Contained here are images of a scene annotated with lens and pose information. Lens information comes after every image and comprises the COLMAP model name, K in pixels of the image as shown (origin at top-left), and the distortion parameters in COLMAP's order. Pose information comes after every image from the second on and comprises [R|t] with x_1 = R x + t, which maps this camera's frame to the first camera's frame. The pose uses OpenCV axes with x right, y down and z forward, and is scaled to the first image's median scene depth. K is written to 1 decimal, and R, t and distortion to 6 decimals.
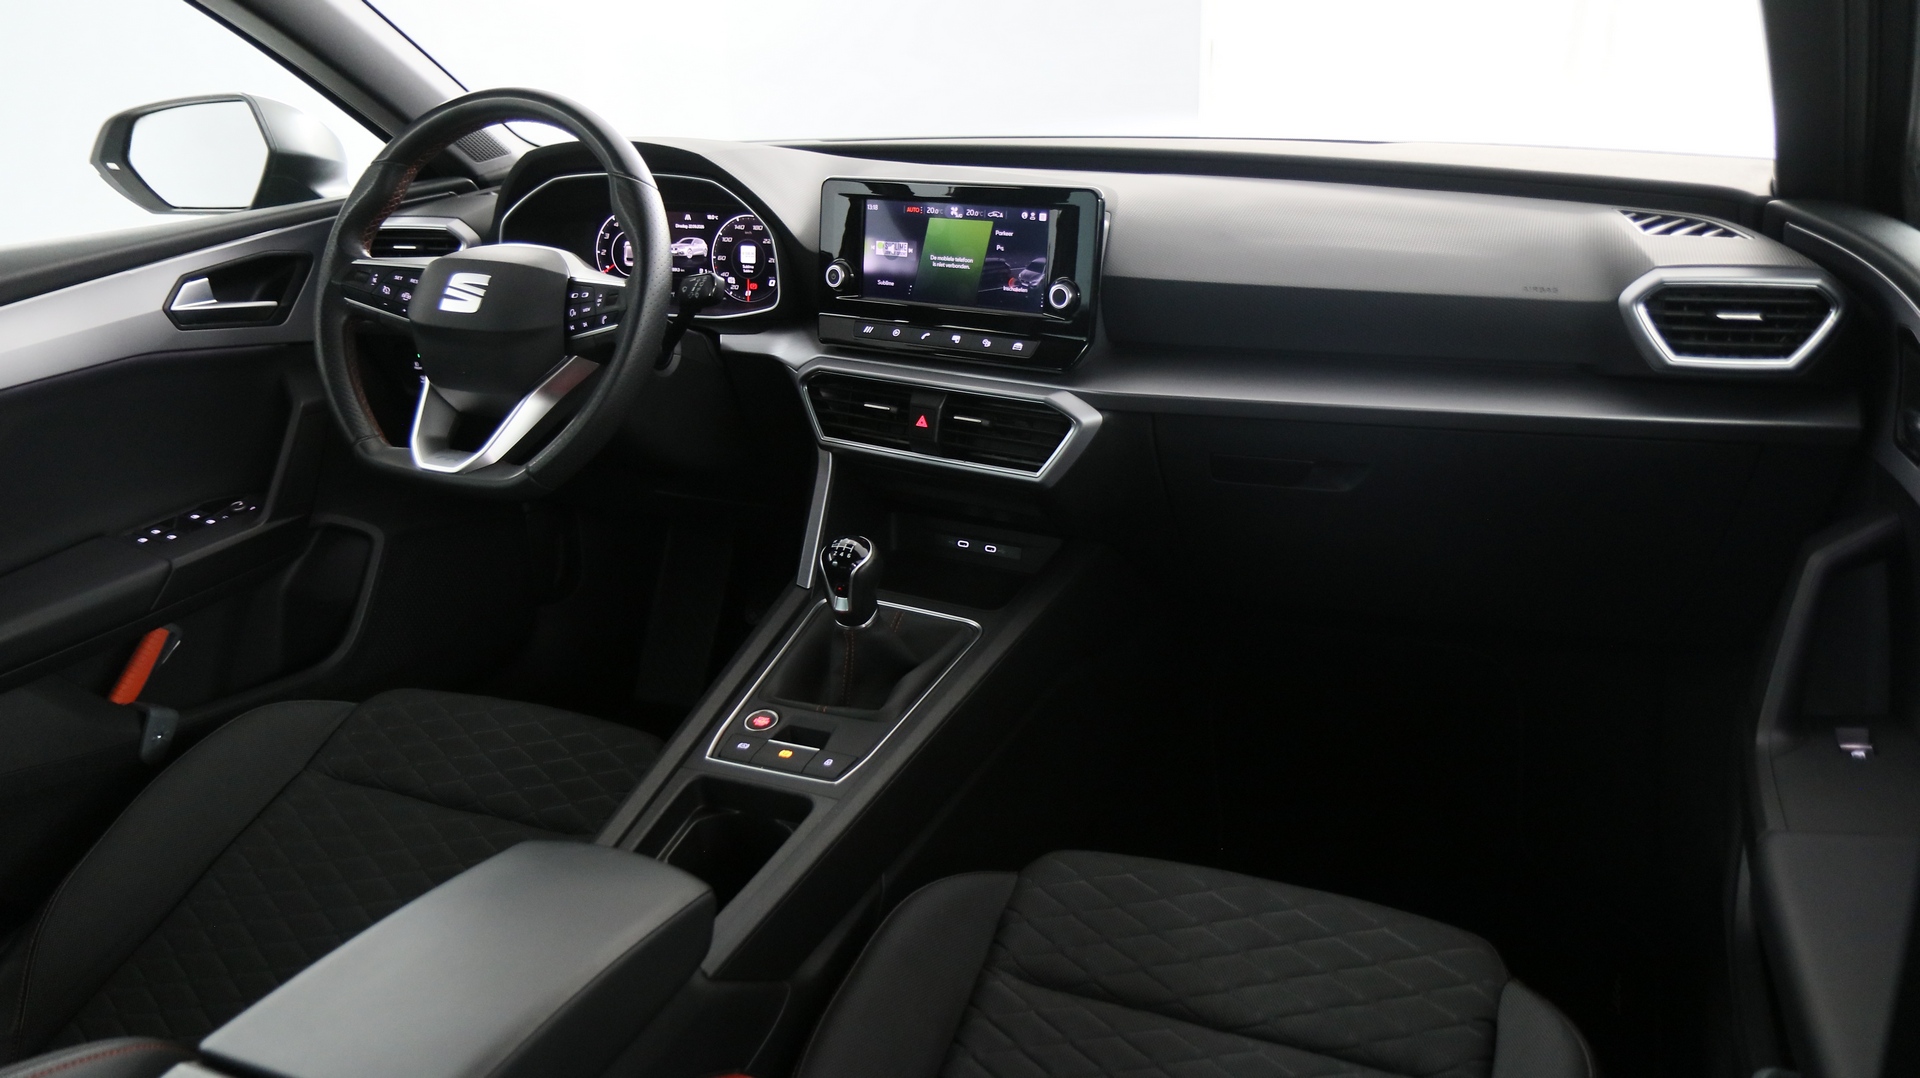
lens RADIAL K [[1450.7, 0, 959.3], [0, 1450.7, 548.0], [0, 0, 1]] dist [-0.023261, 0.015441]
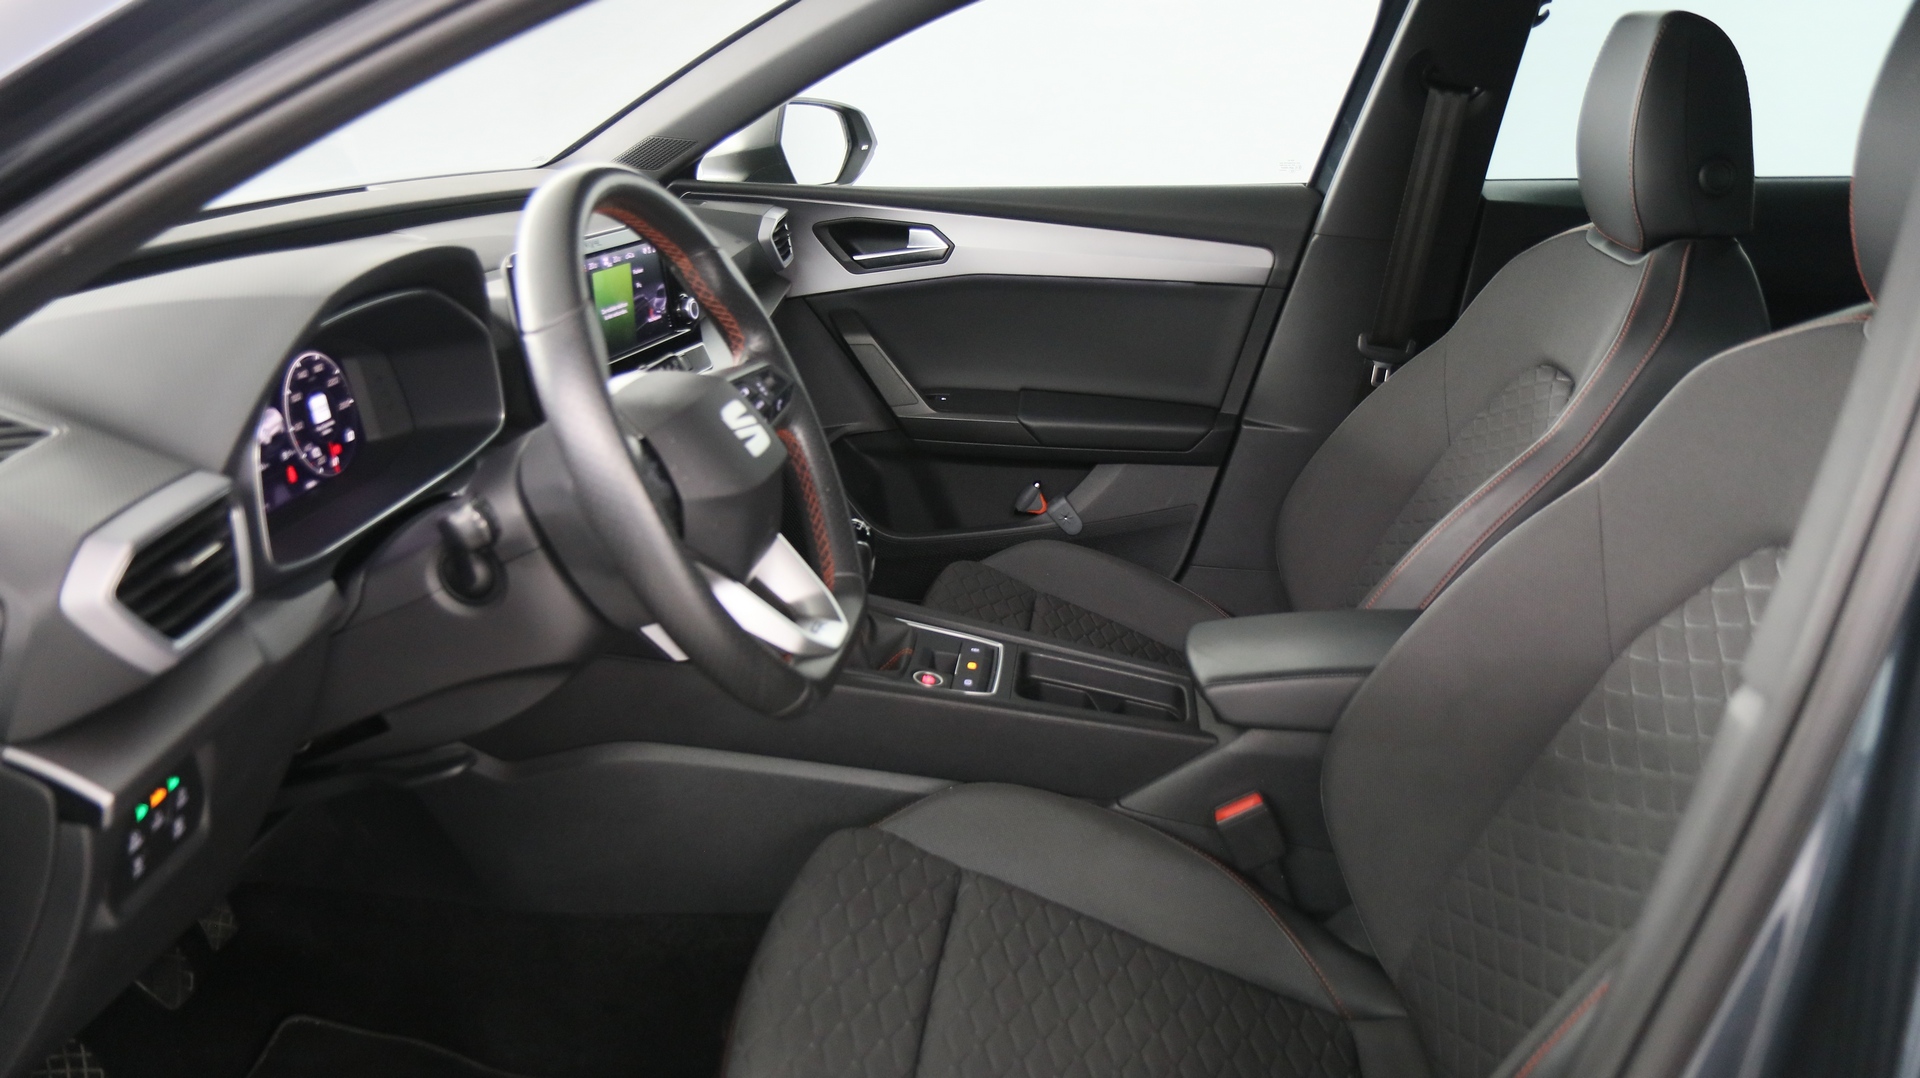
lens RADIAL K [[1450.7, 0, 966.1], [0, 1450.7, 546.6], [0, 0, 1]] dist [-0.023261, 0.015441]
pose [[-0.314598, -0.290013, 0.903837, -1.042066], [0.328339, 0.860158, 0.390283, -0.368758], [-0.890630, 0.419547, -0.175381, 1.024391]]
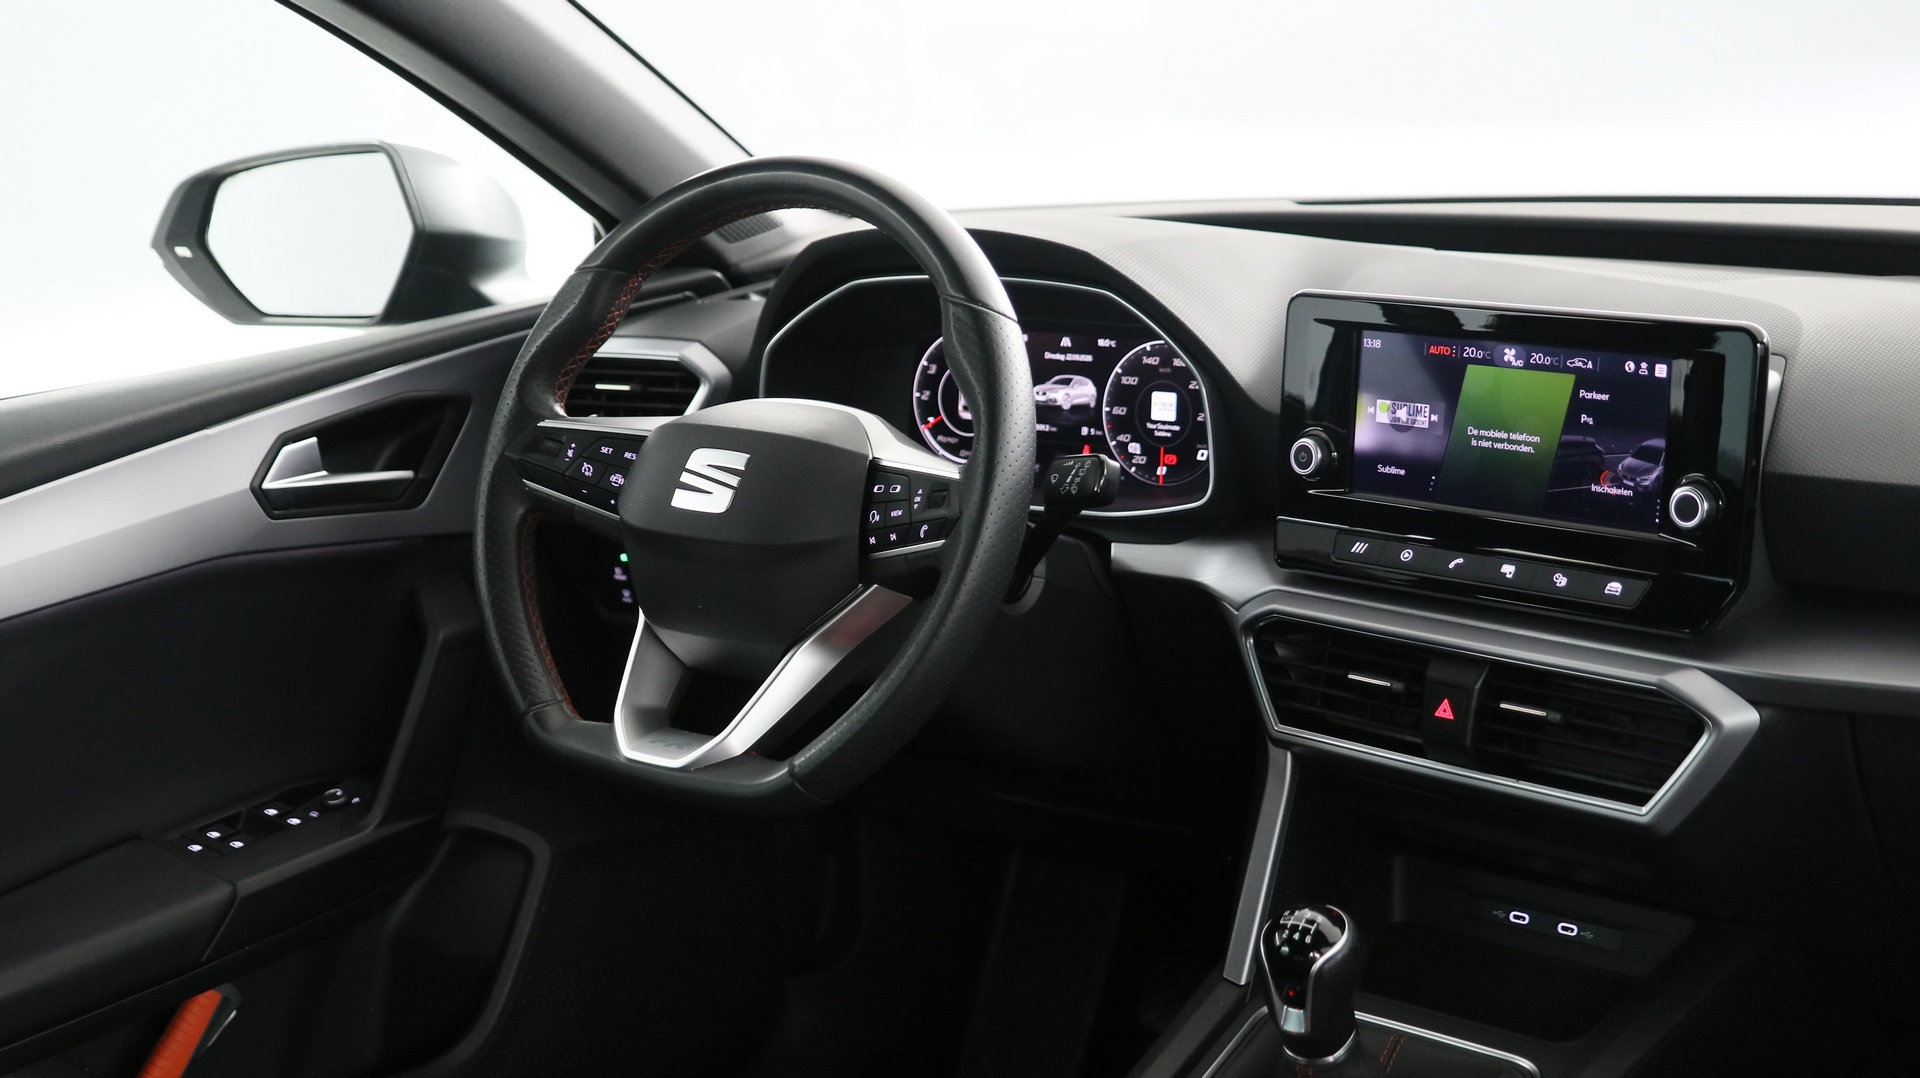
lens RADIAL K [[2802.5, 0, 948.7], [0, 2802.5, 555.0], [0, 0, 1]] dist [-0.013677, 0.000000]
pose [[0.974831, 0.021329, -0.221924, 0.028313], [-0.045230, 0.993634, -0.103181, -0.023411], [0.218310, 0.110622, 0.969589, -0.145242]]
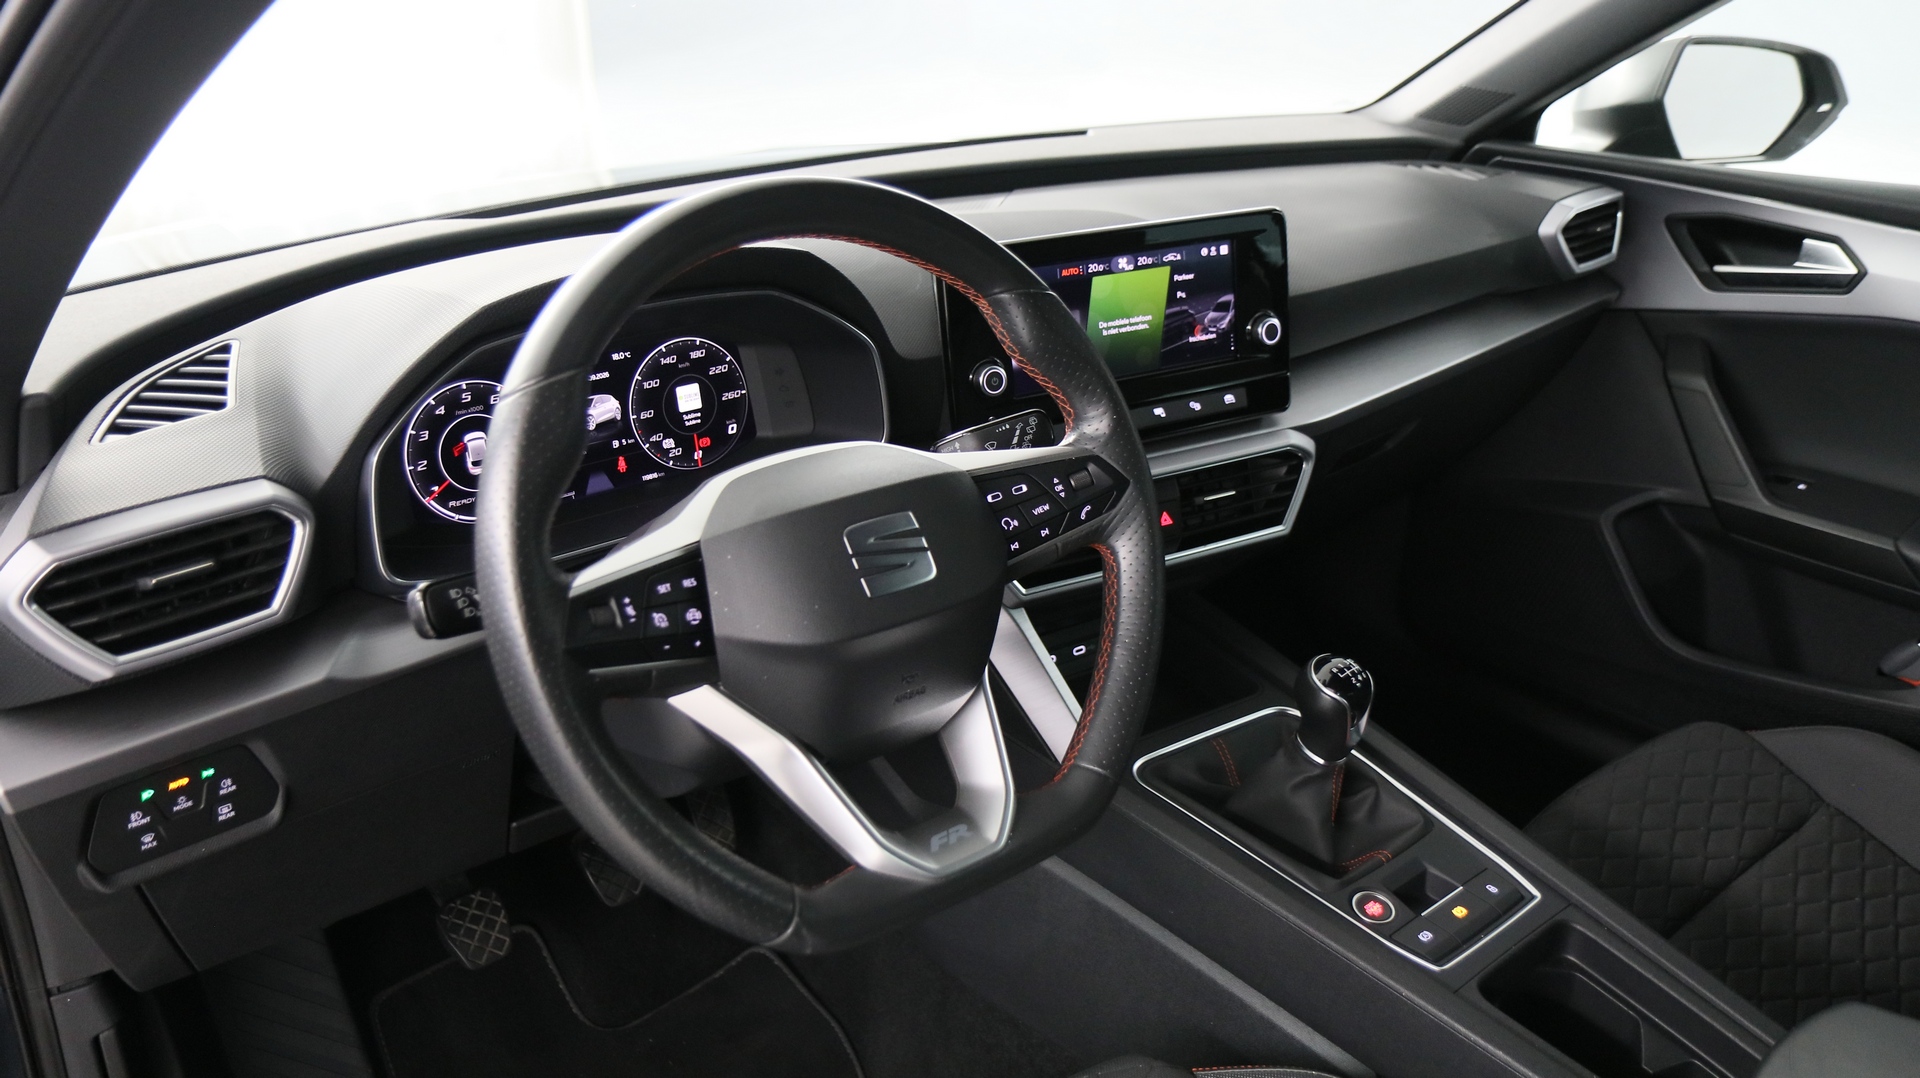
lens RADIAL K [[1450.7, 0, 980.7], [0, 1450.7, 545.0], [0, 0, 1]] dist [-0.023261, 0.015441]
pose [[0.448283, -0.331925, 0.829981, -0.759459], [0.311242, 0.928361, 0.203163, -0.272696], [-0.837957, 0.167250, 0.519477, 0.661985]]
